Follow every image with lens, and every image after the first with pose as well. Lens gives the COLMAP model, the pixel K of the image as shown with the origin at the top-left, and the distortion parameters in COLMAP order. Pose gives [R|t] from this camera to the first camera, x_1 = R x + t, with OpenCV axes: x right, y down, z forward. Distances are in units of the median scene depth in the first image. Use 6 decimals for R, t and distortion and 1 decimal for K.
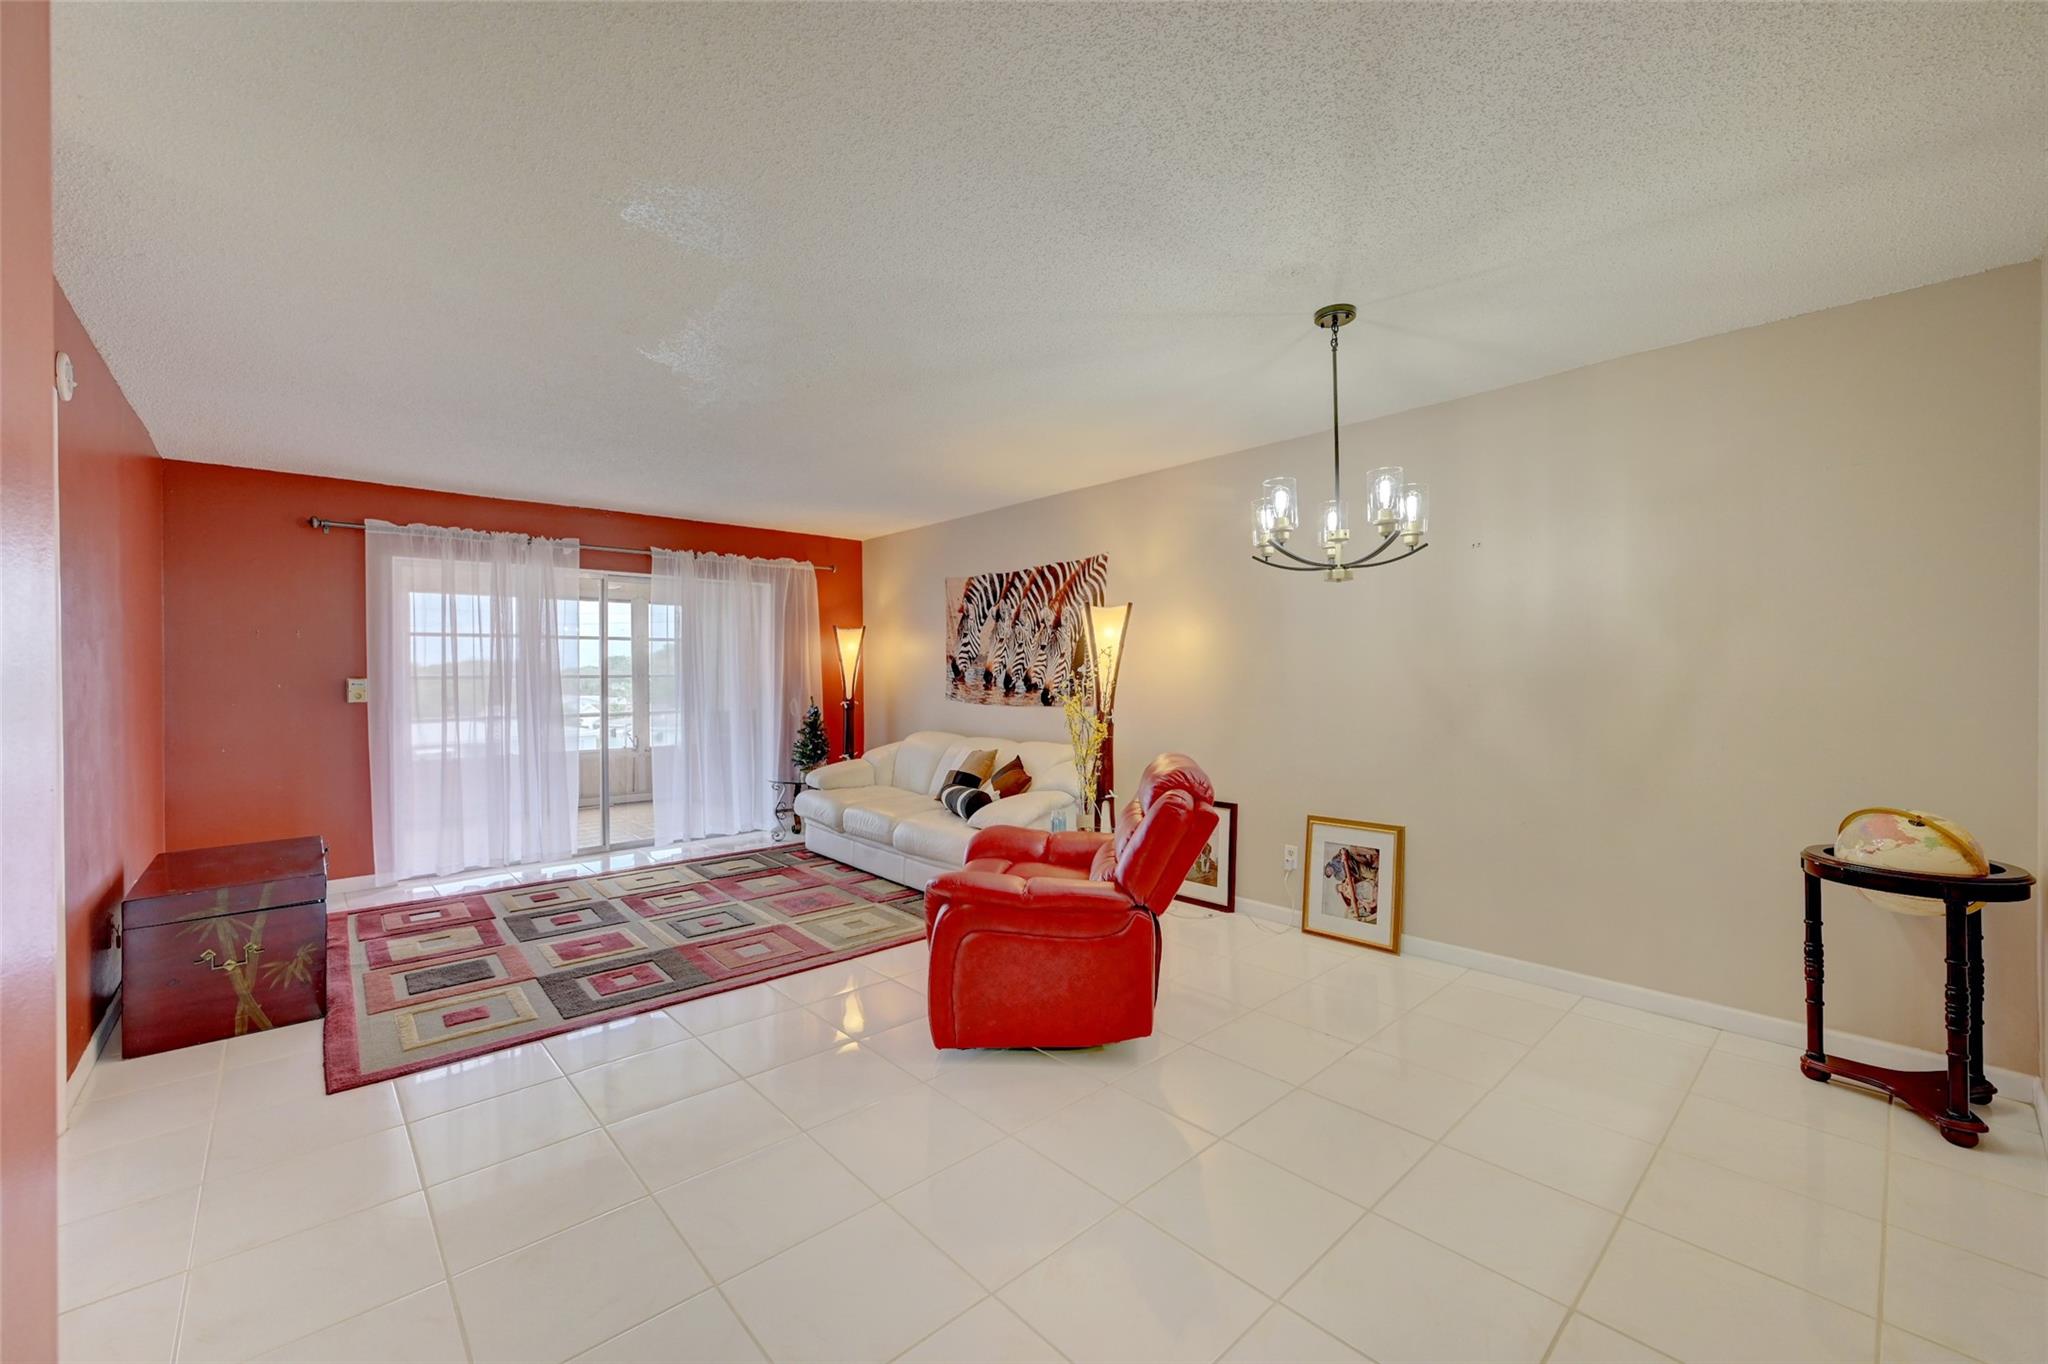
lens RADIAL K [[810.7, 0, 1029.7], [0, 810.7, 674.2], [0, 0, 1]] dist [-0.001038, 0.000116]
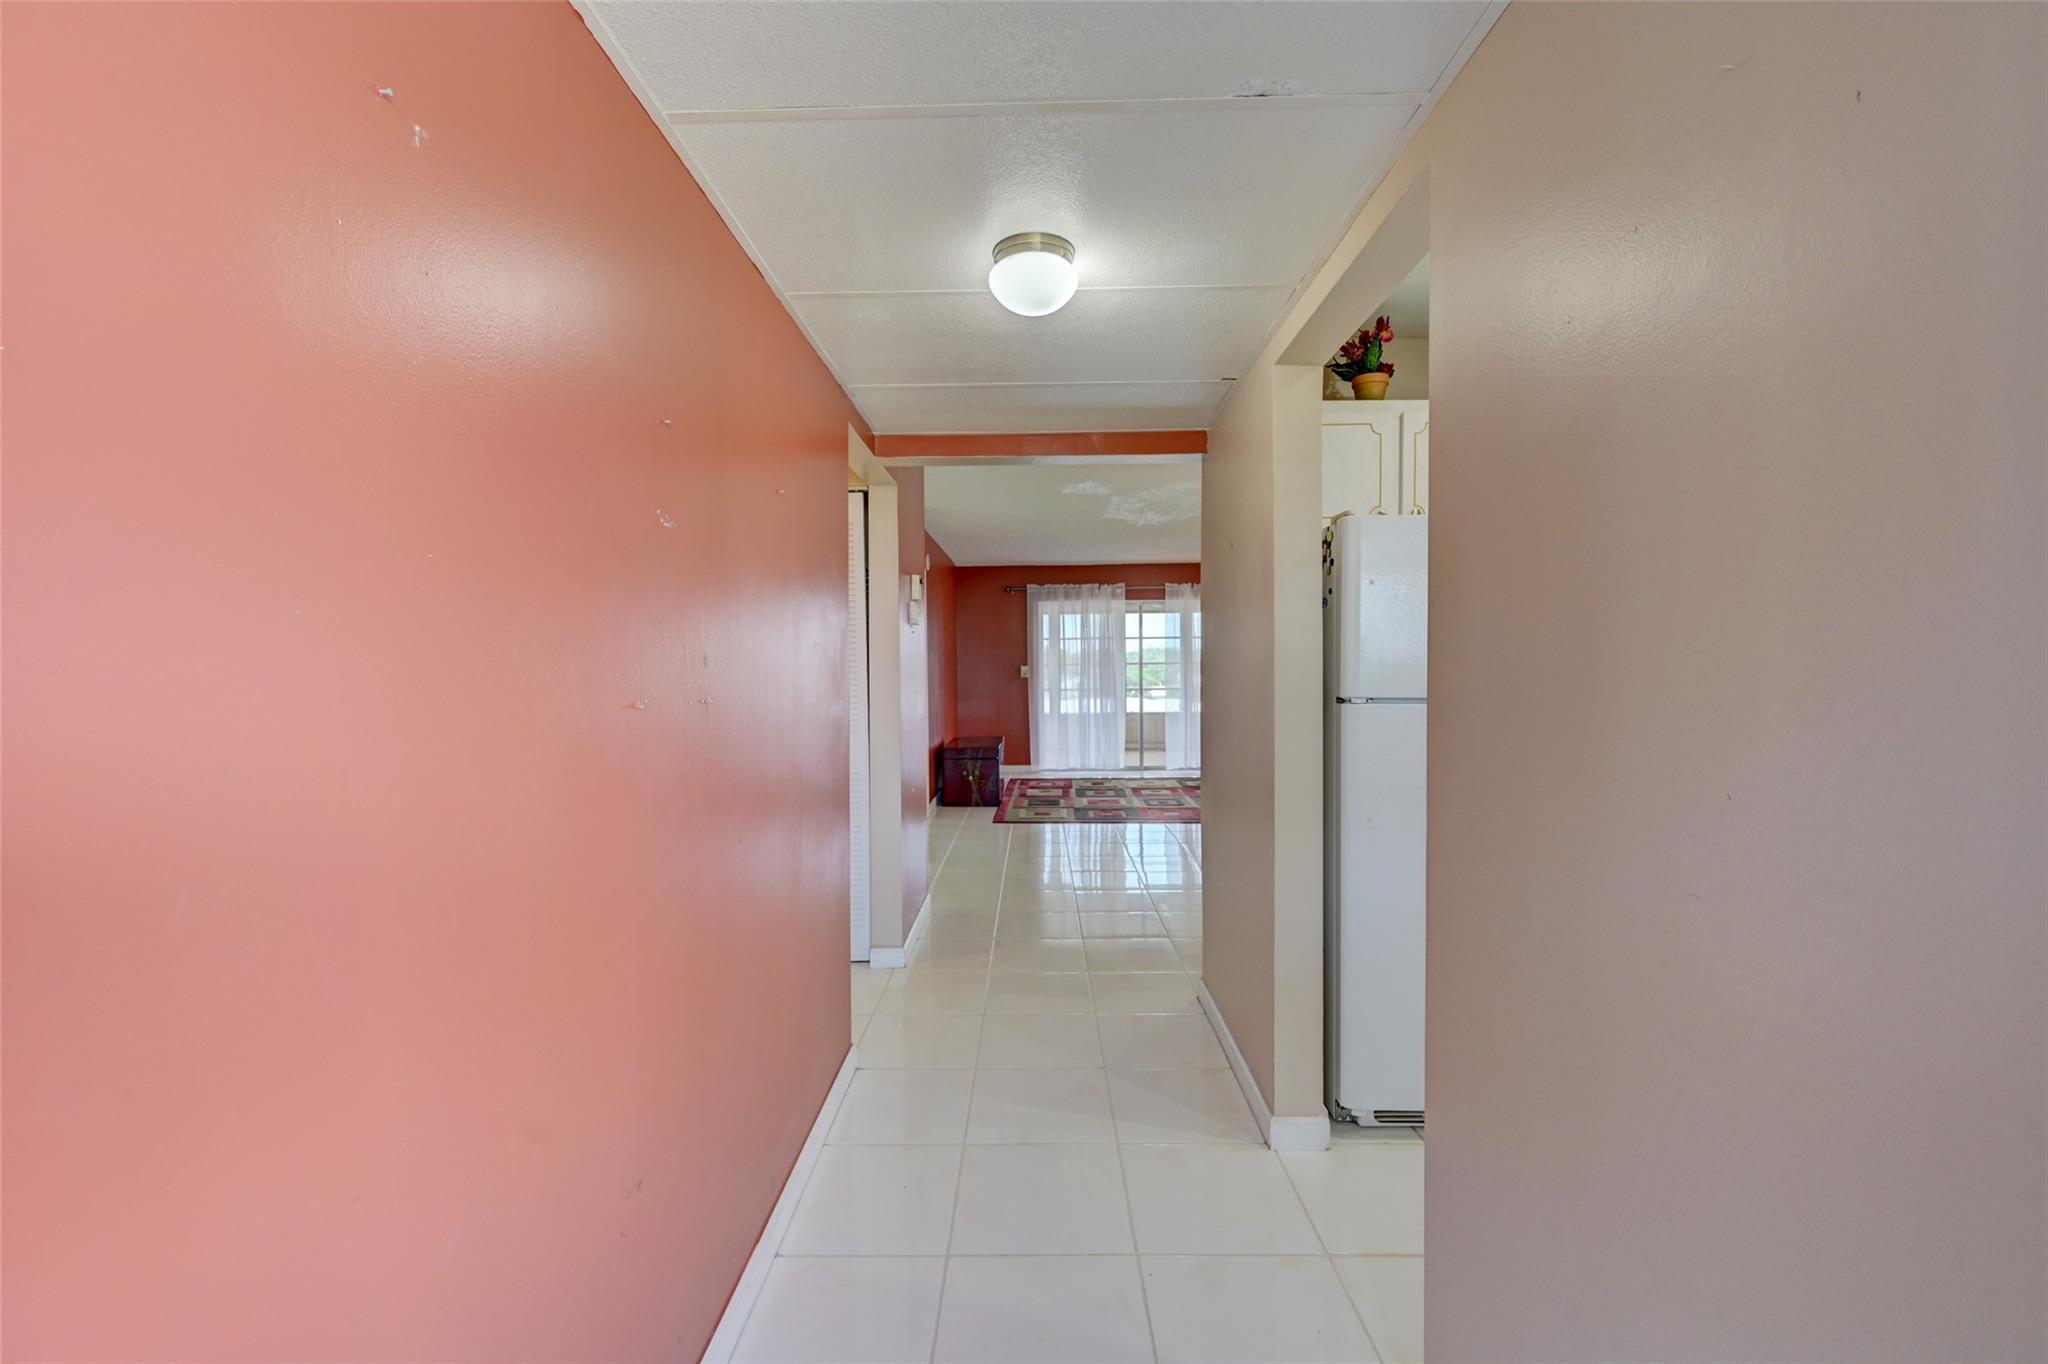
lens RADIAL K [[816.7, 0, 1024.0], [0, 816.7, 670.2], [0, 0, 1]] dist [-0.000042, 0.000159]
pose [[0.725914, 0.003649, -0.687776, 0.478809], [0.004256, 0.999943, 0.009797, -0.002036], [0.687772, -0.010039, 0.725857, -0.397077]]
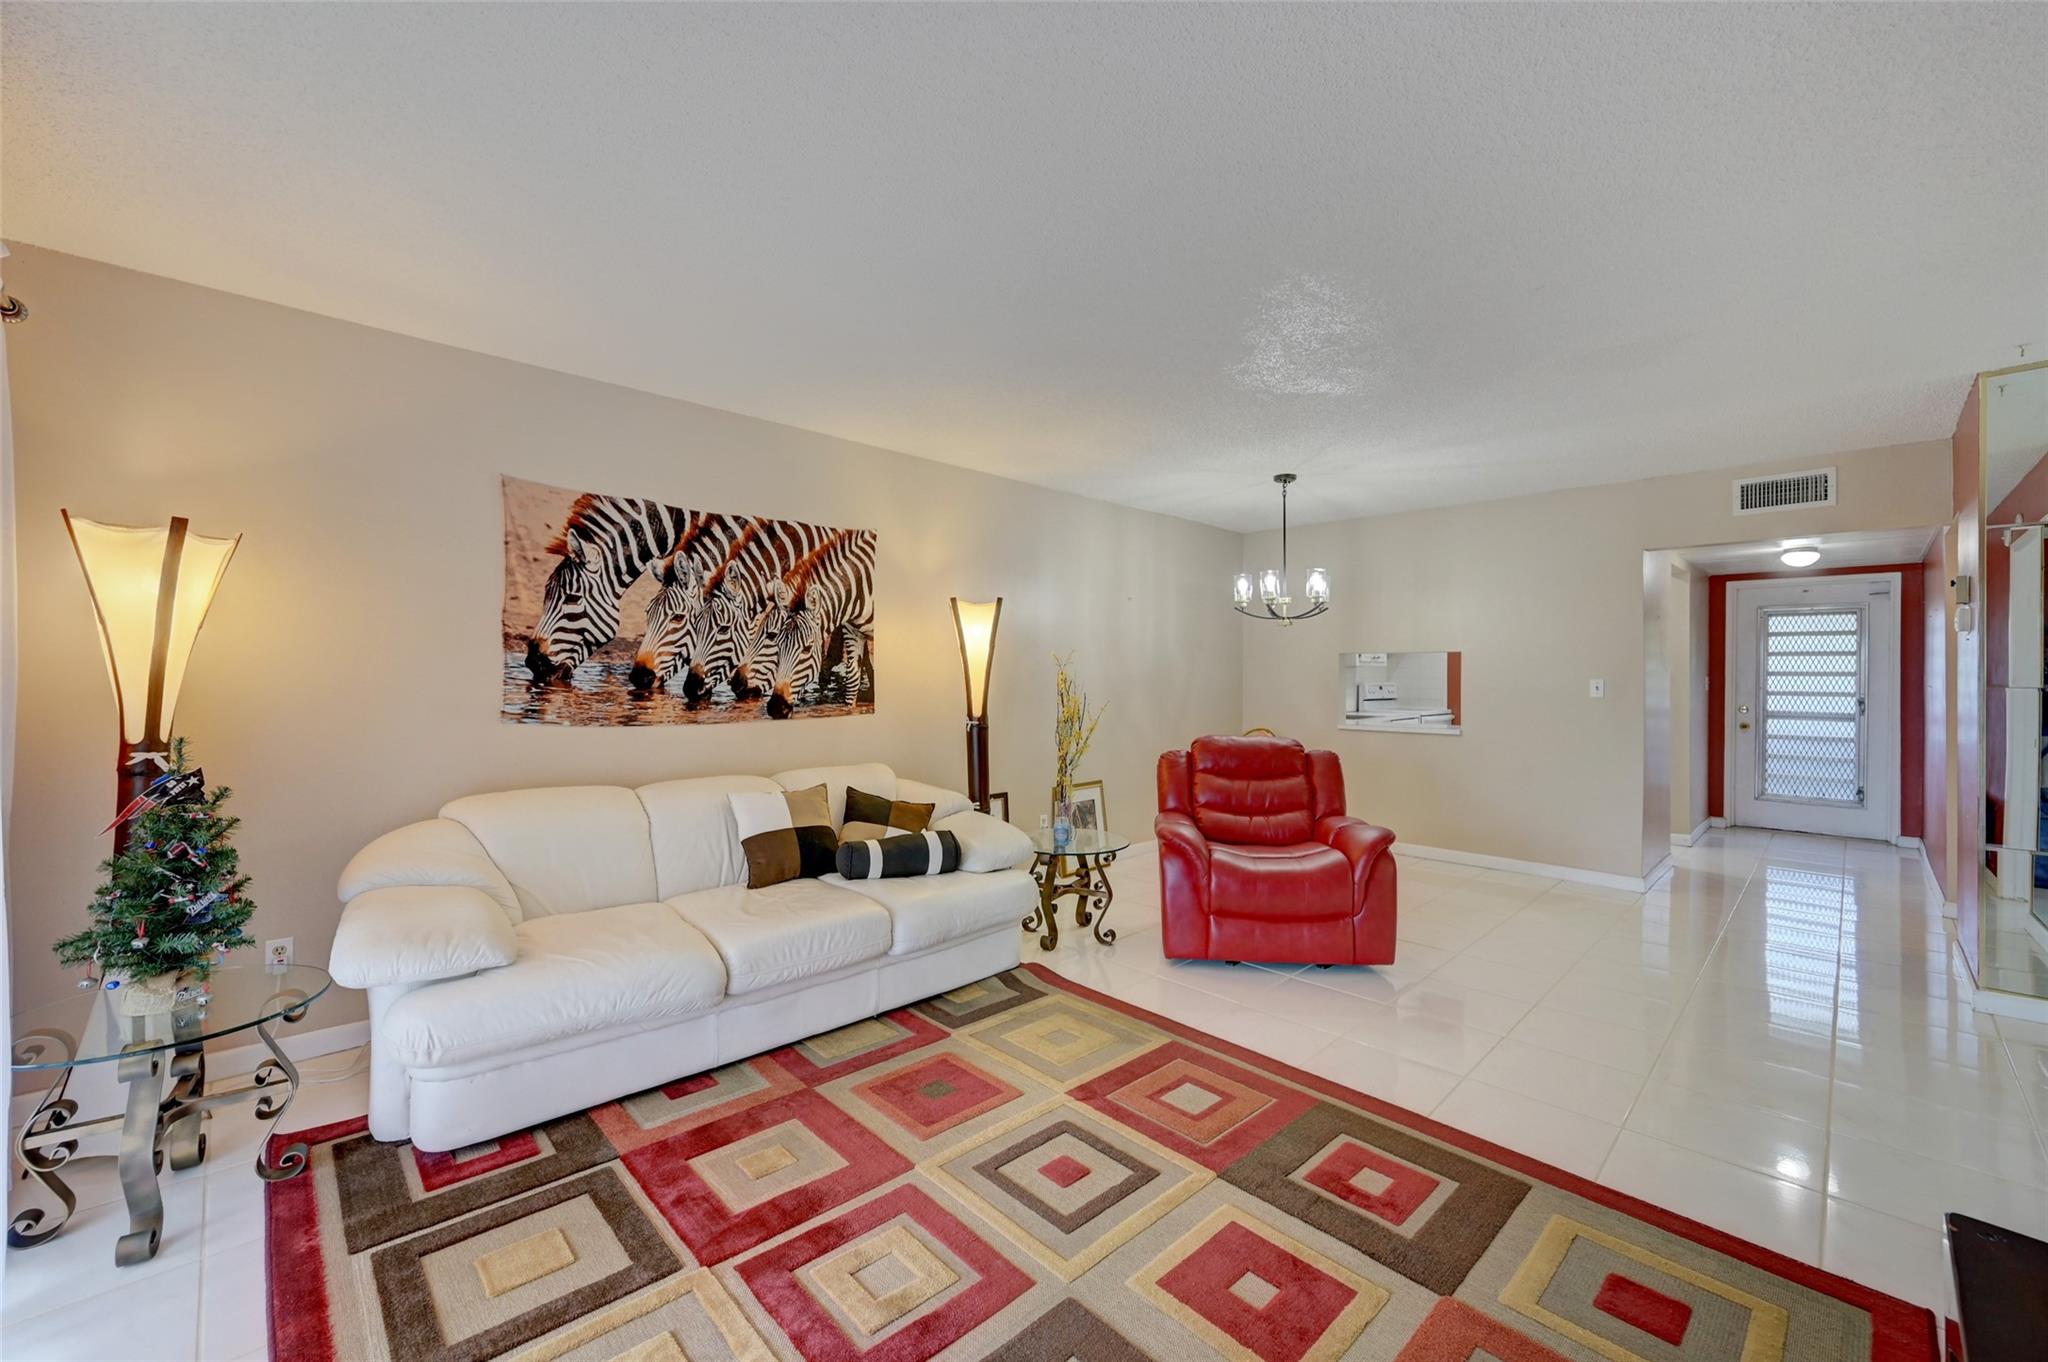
lens RADIAL K [[807.2, 0, 1024.0], [0, 807.2, 681.0], [0, 0, 1]] dist [-0.000081, 0.000023]
pose [[-0.025581, -0.000675, 0.999673, -0.693944], [-0.004055, 0.999992, 0.000571, 0.004516], [-0.999665, -0.004039, -0.025584, 0.810204]]
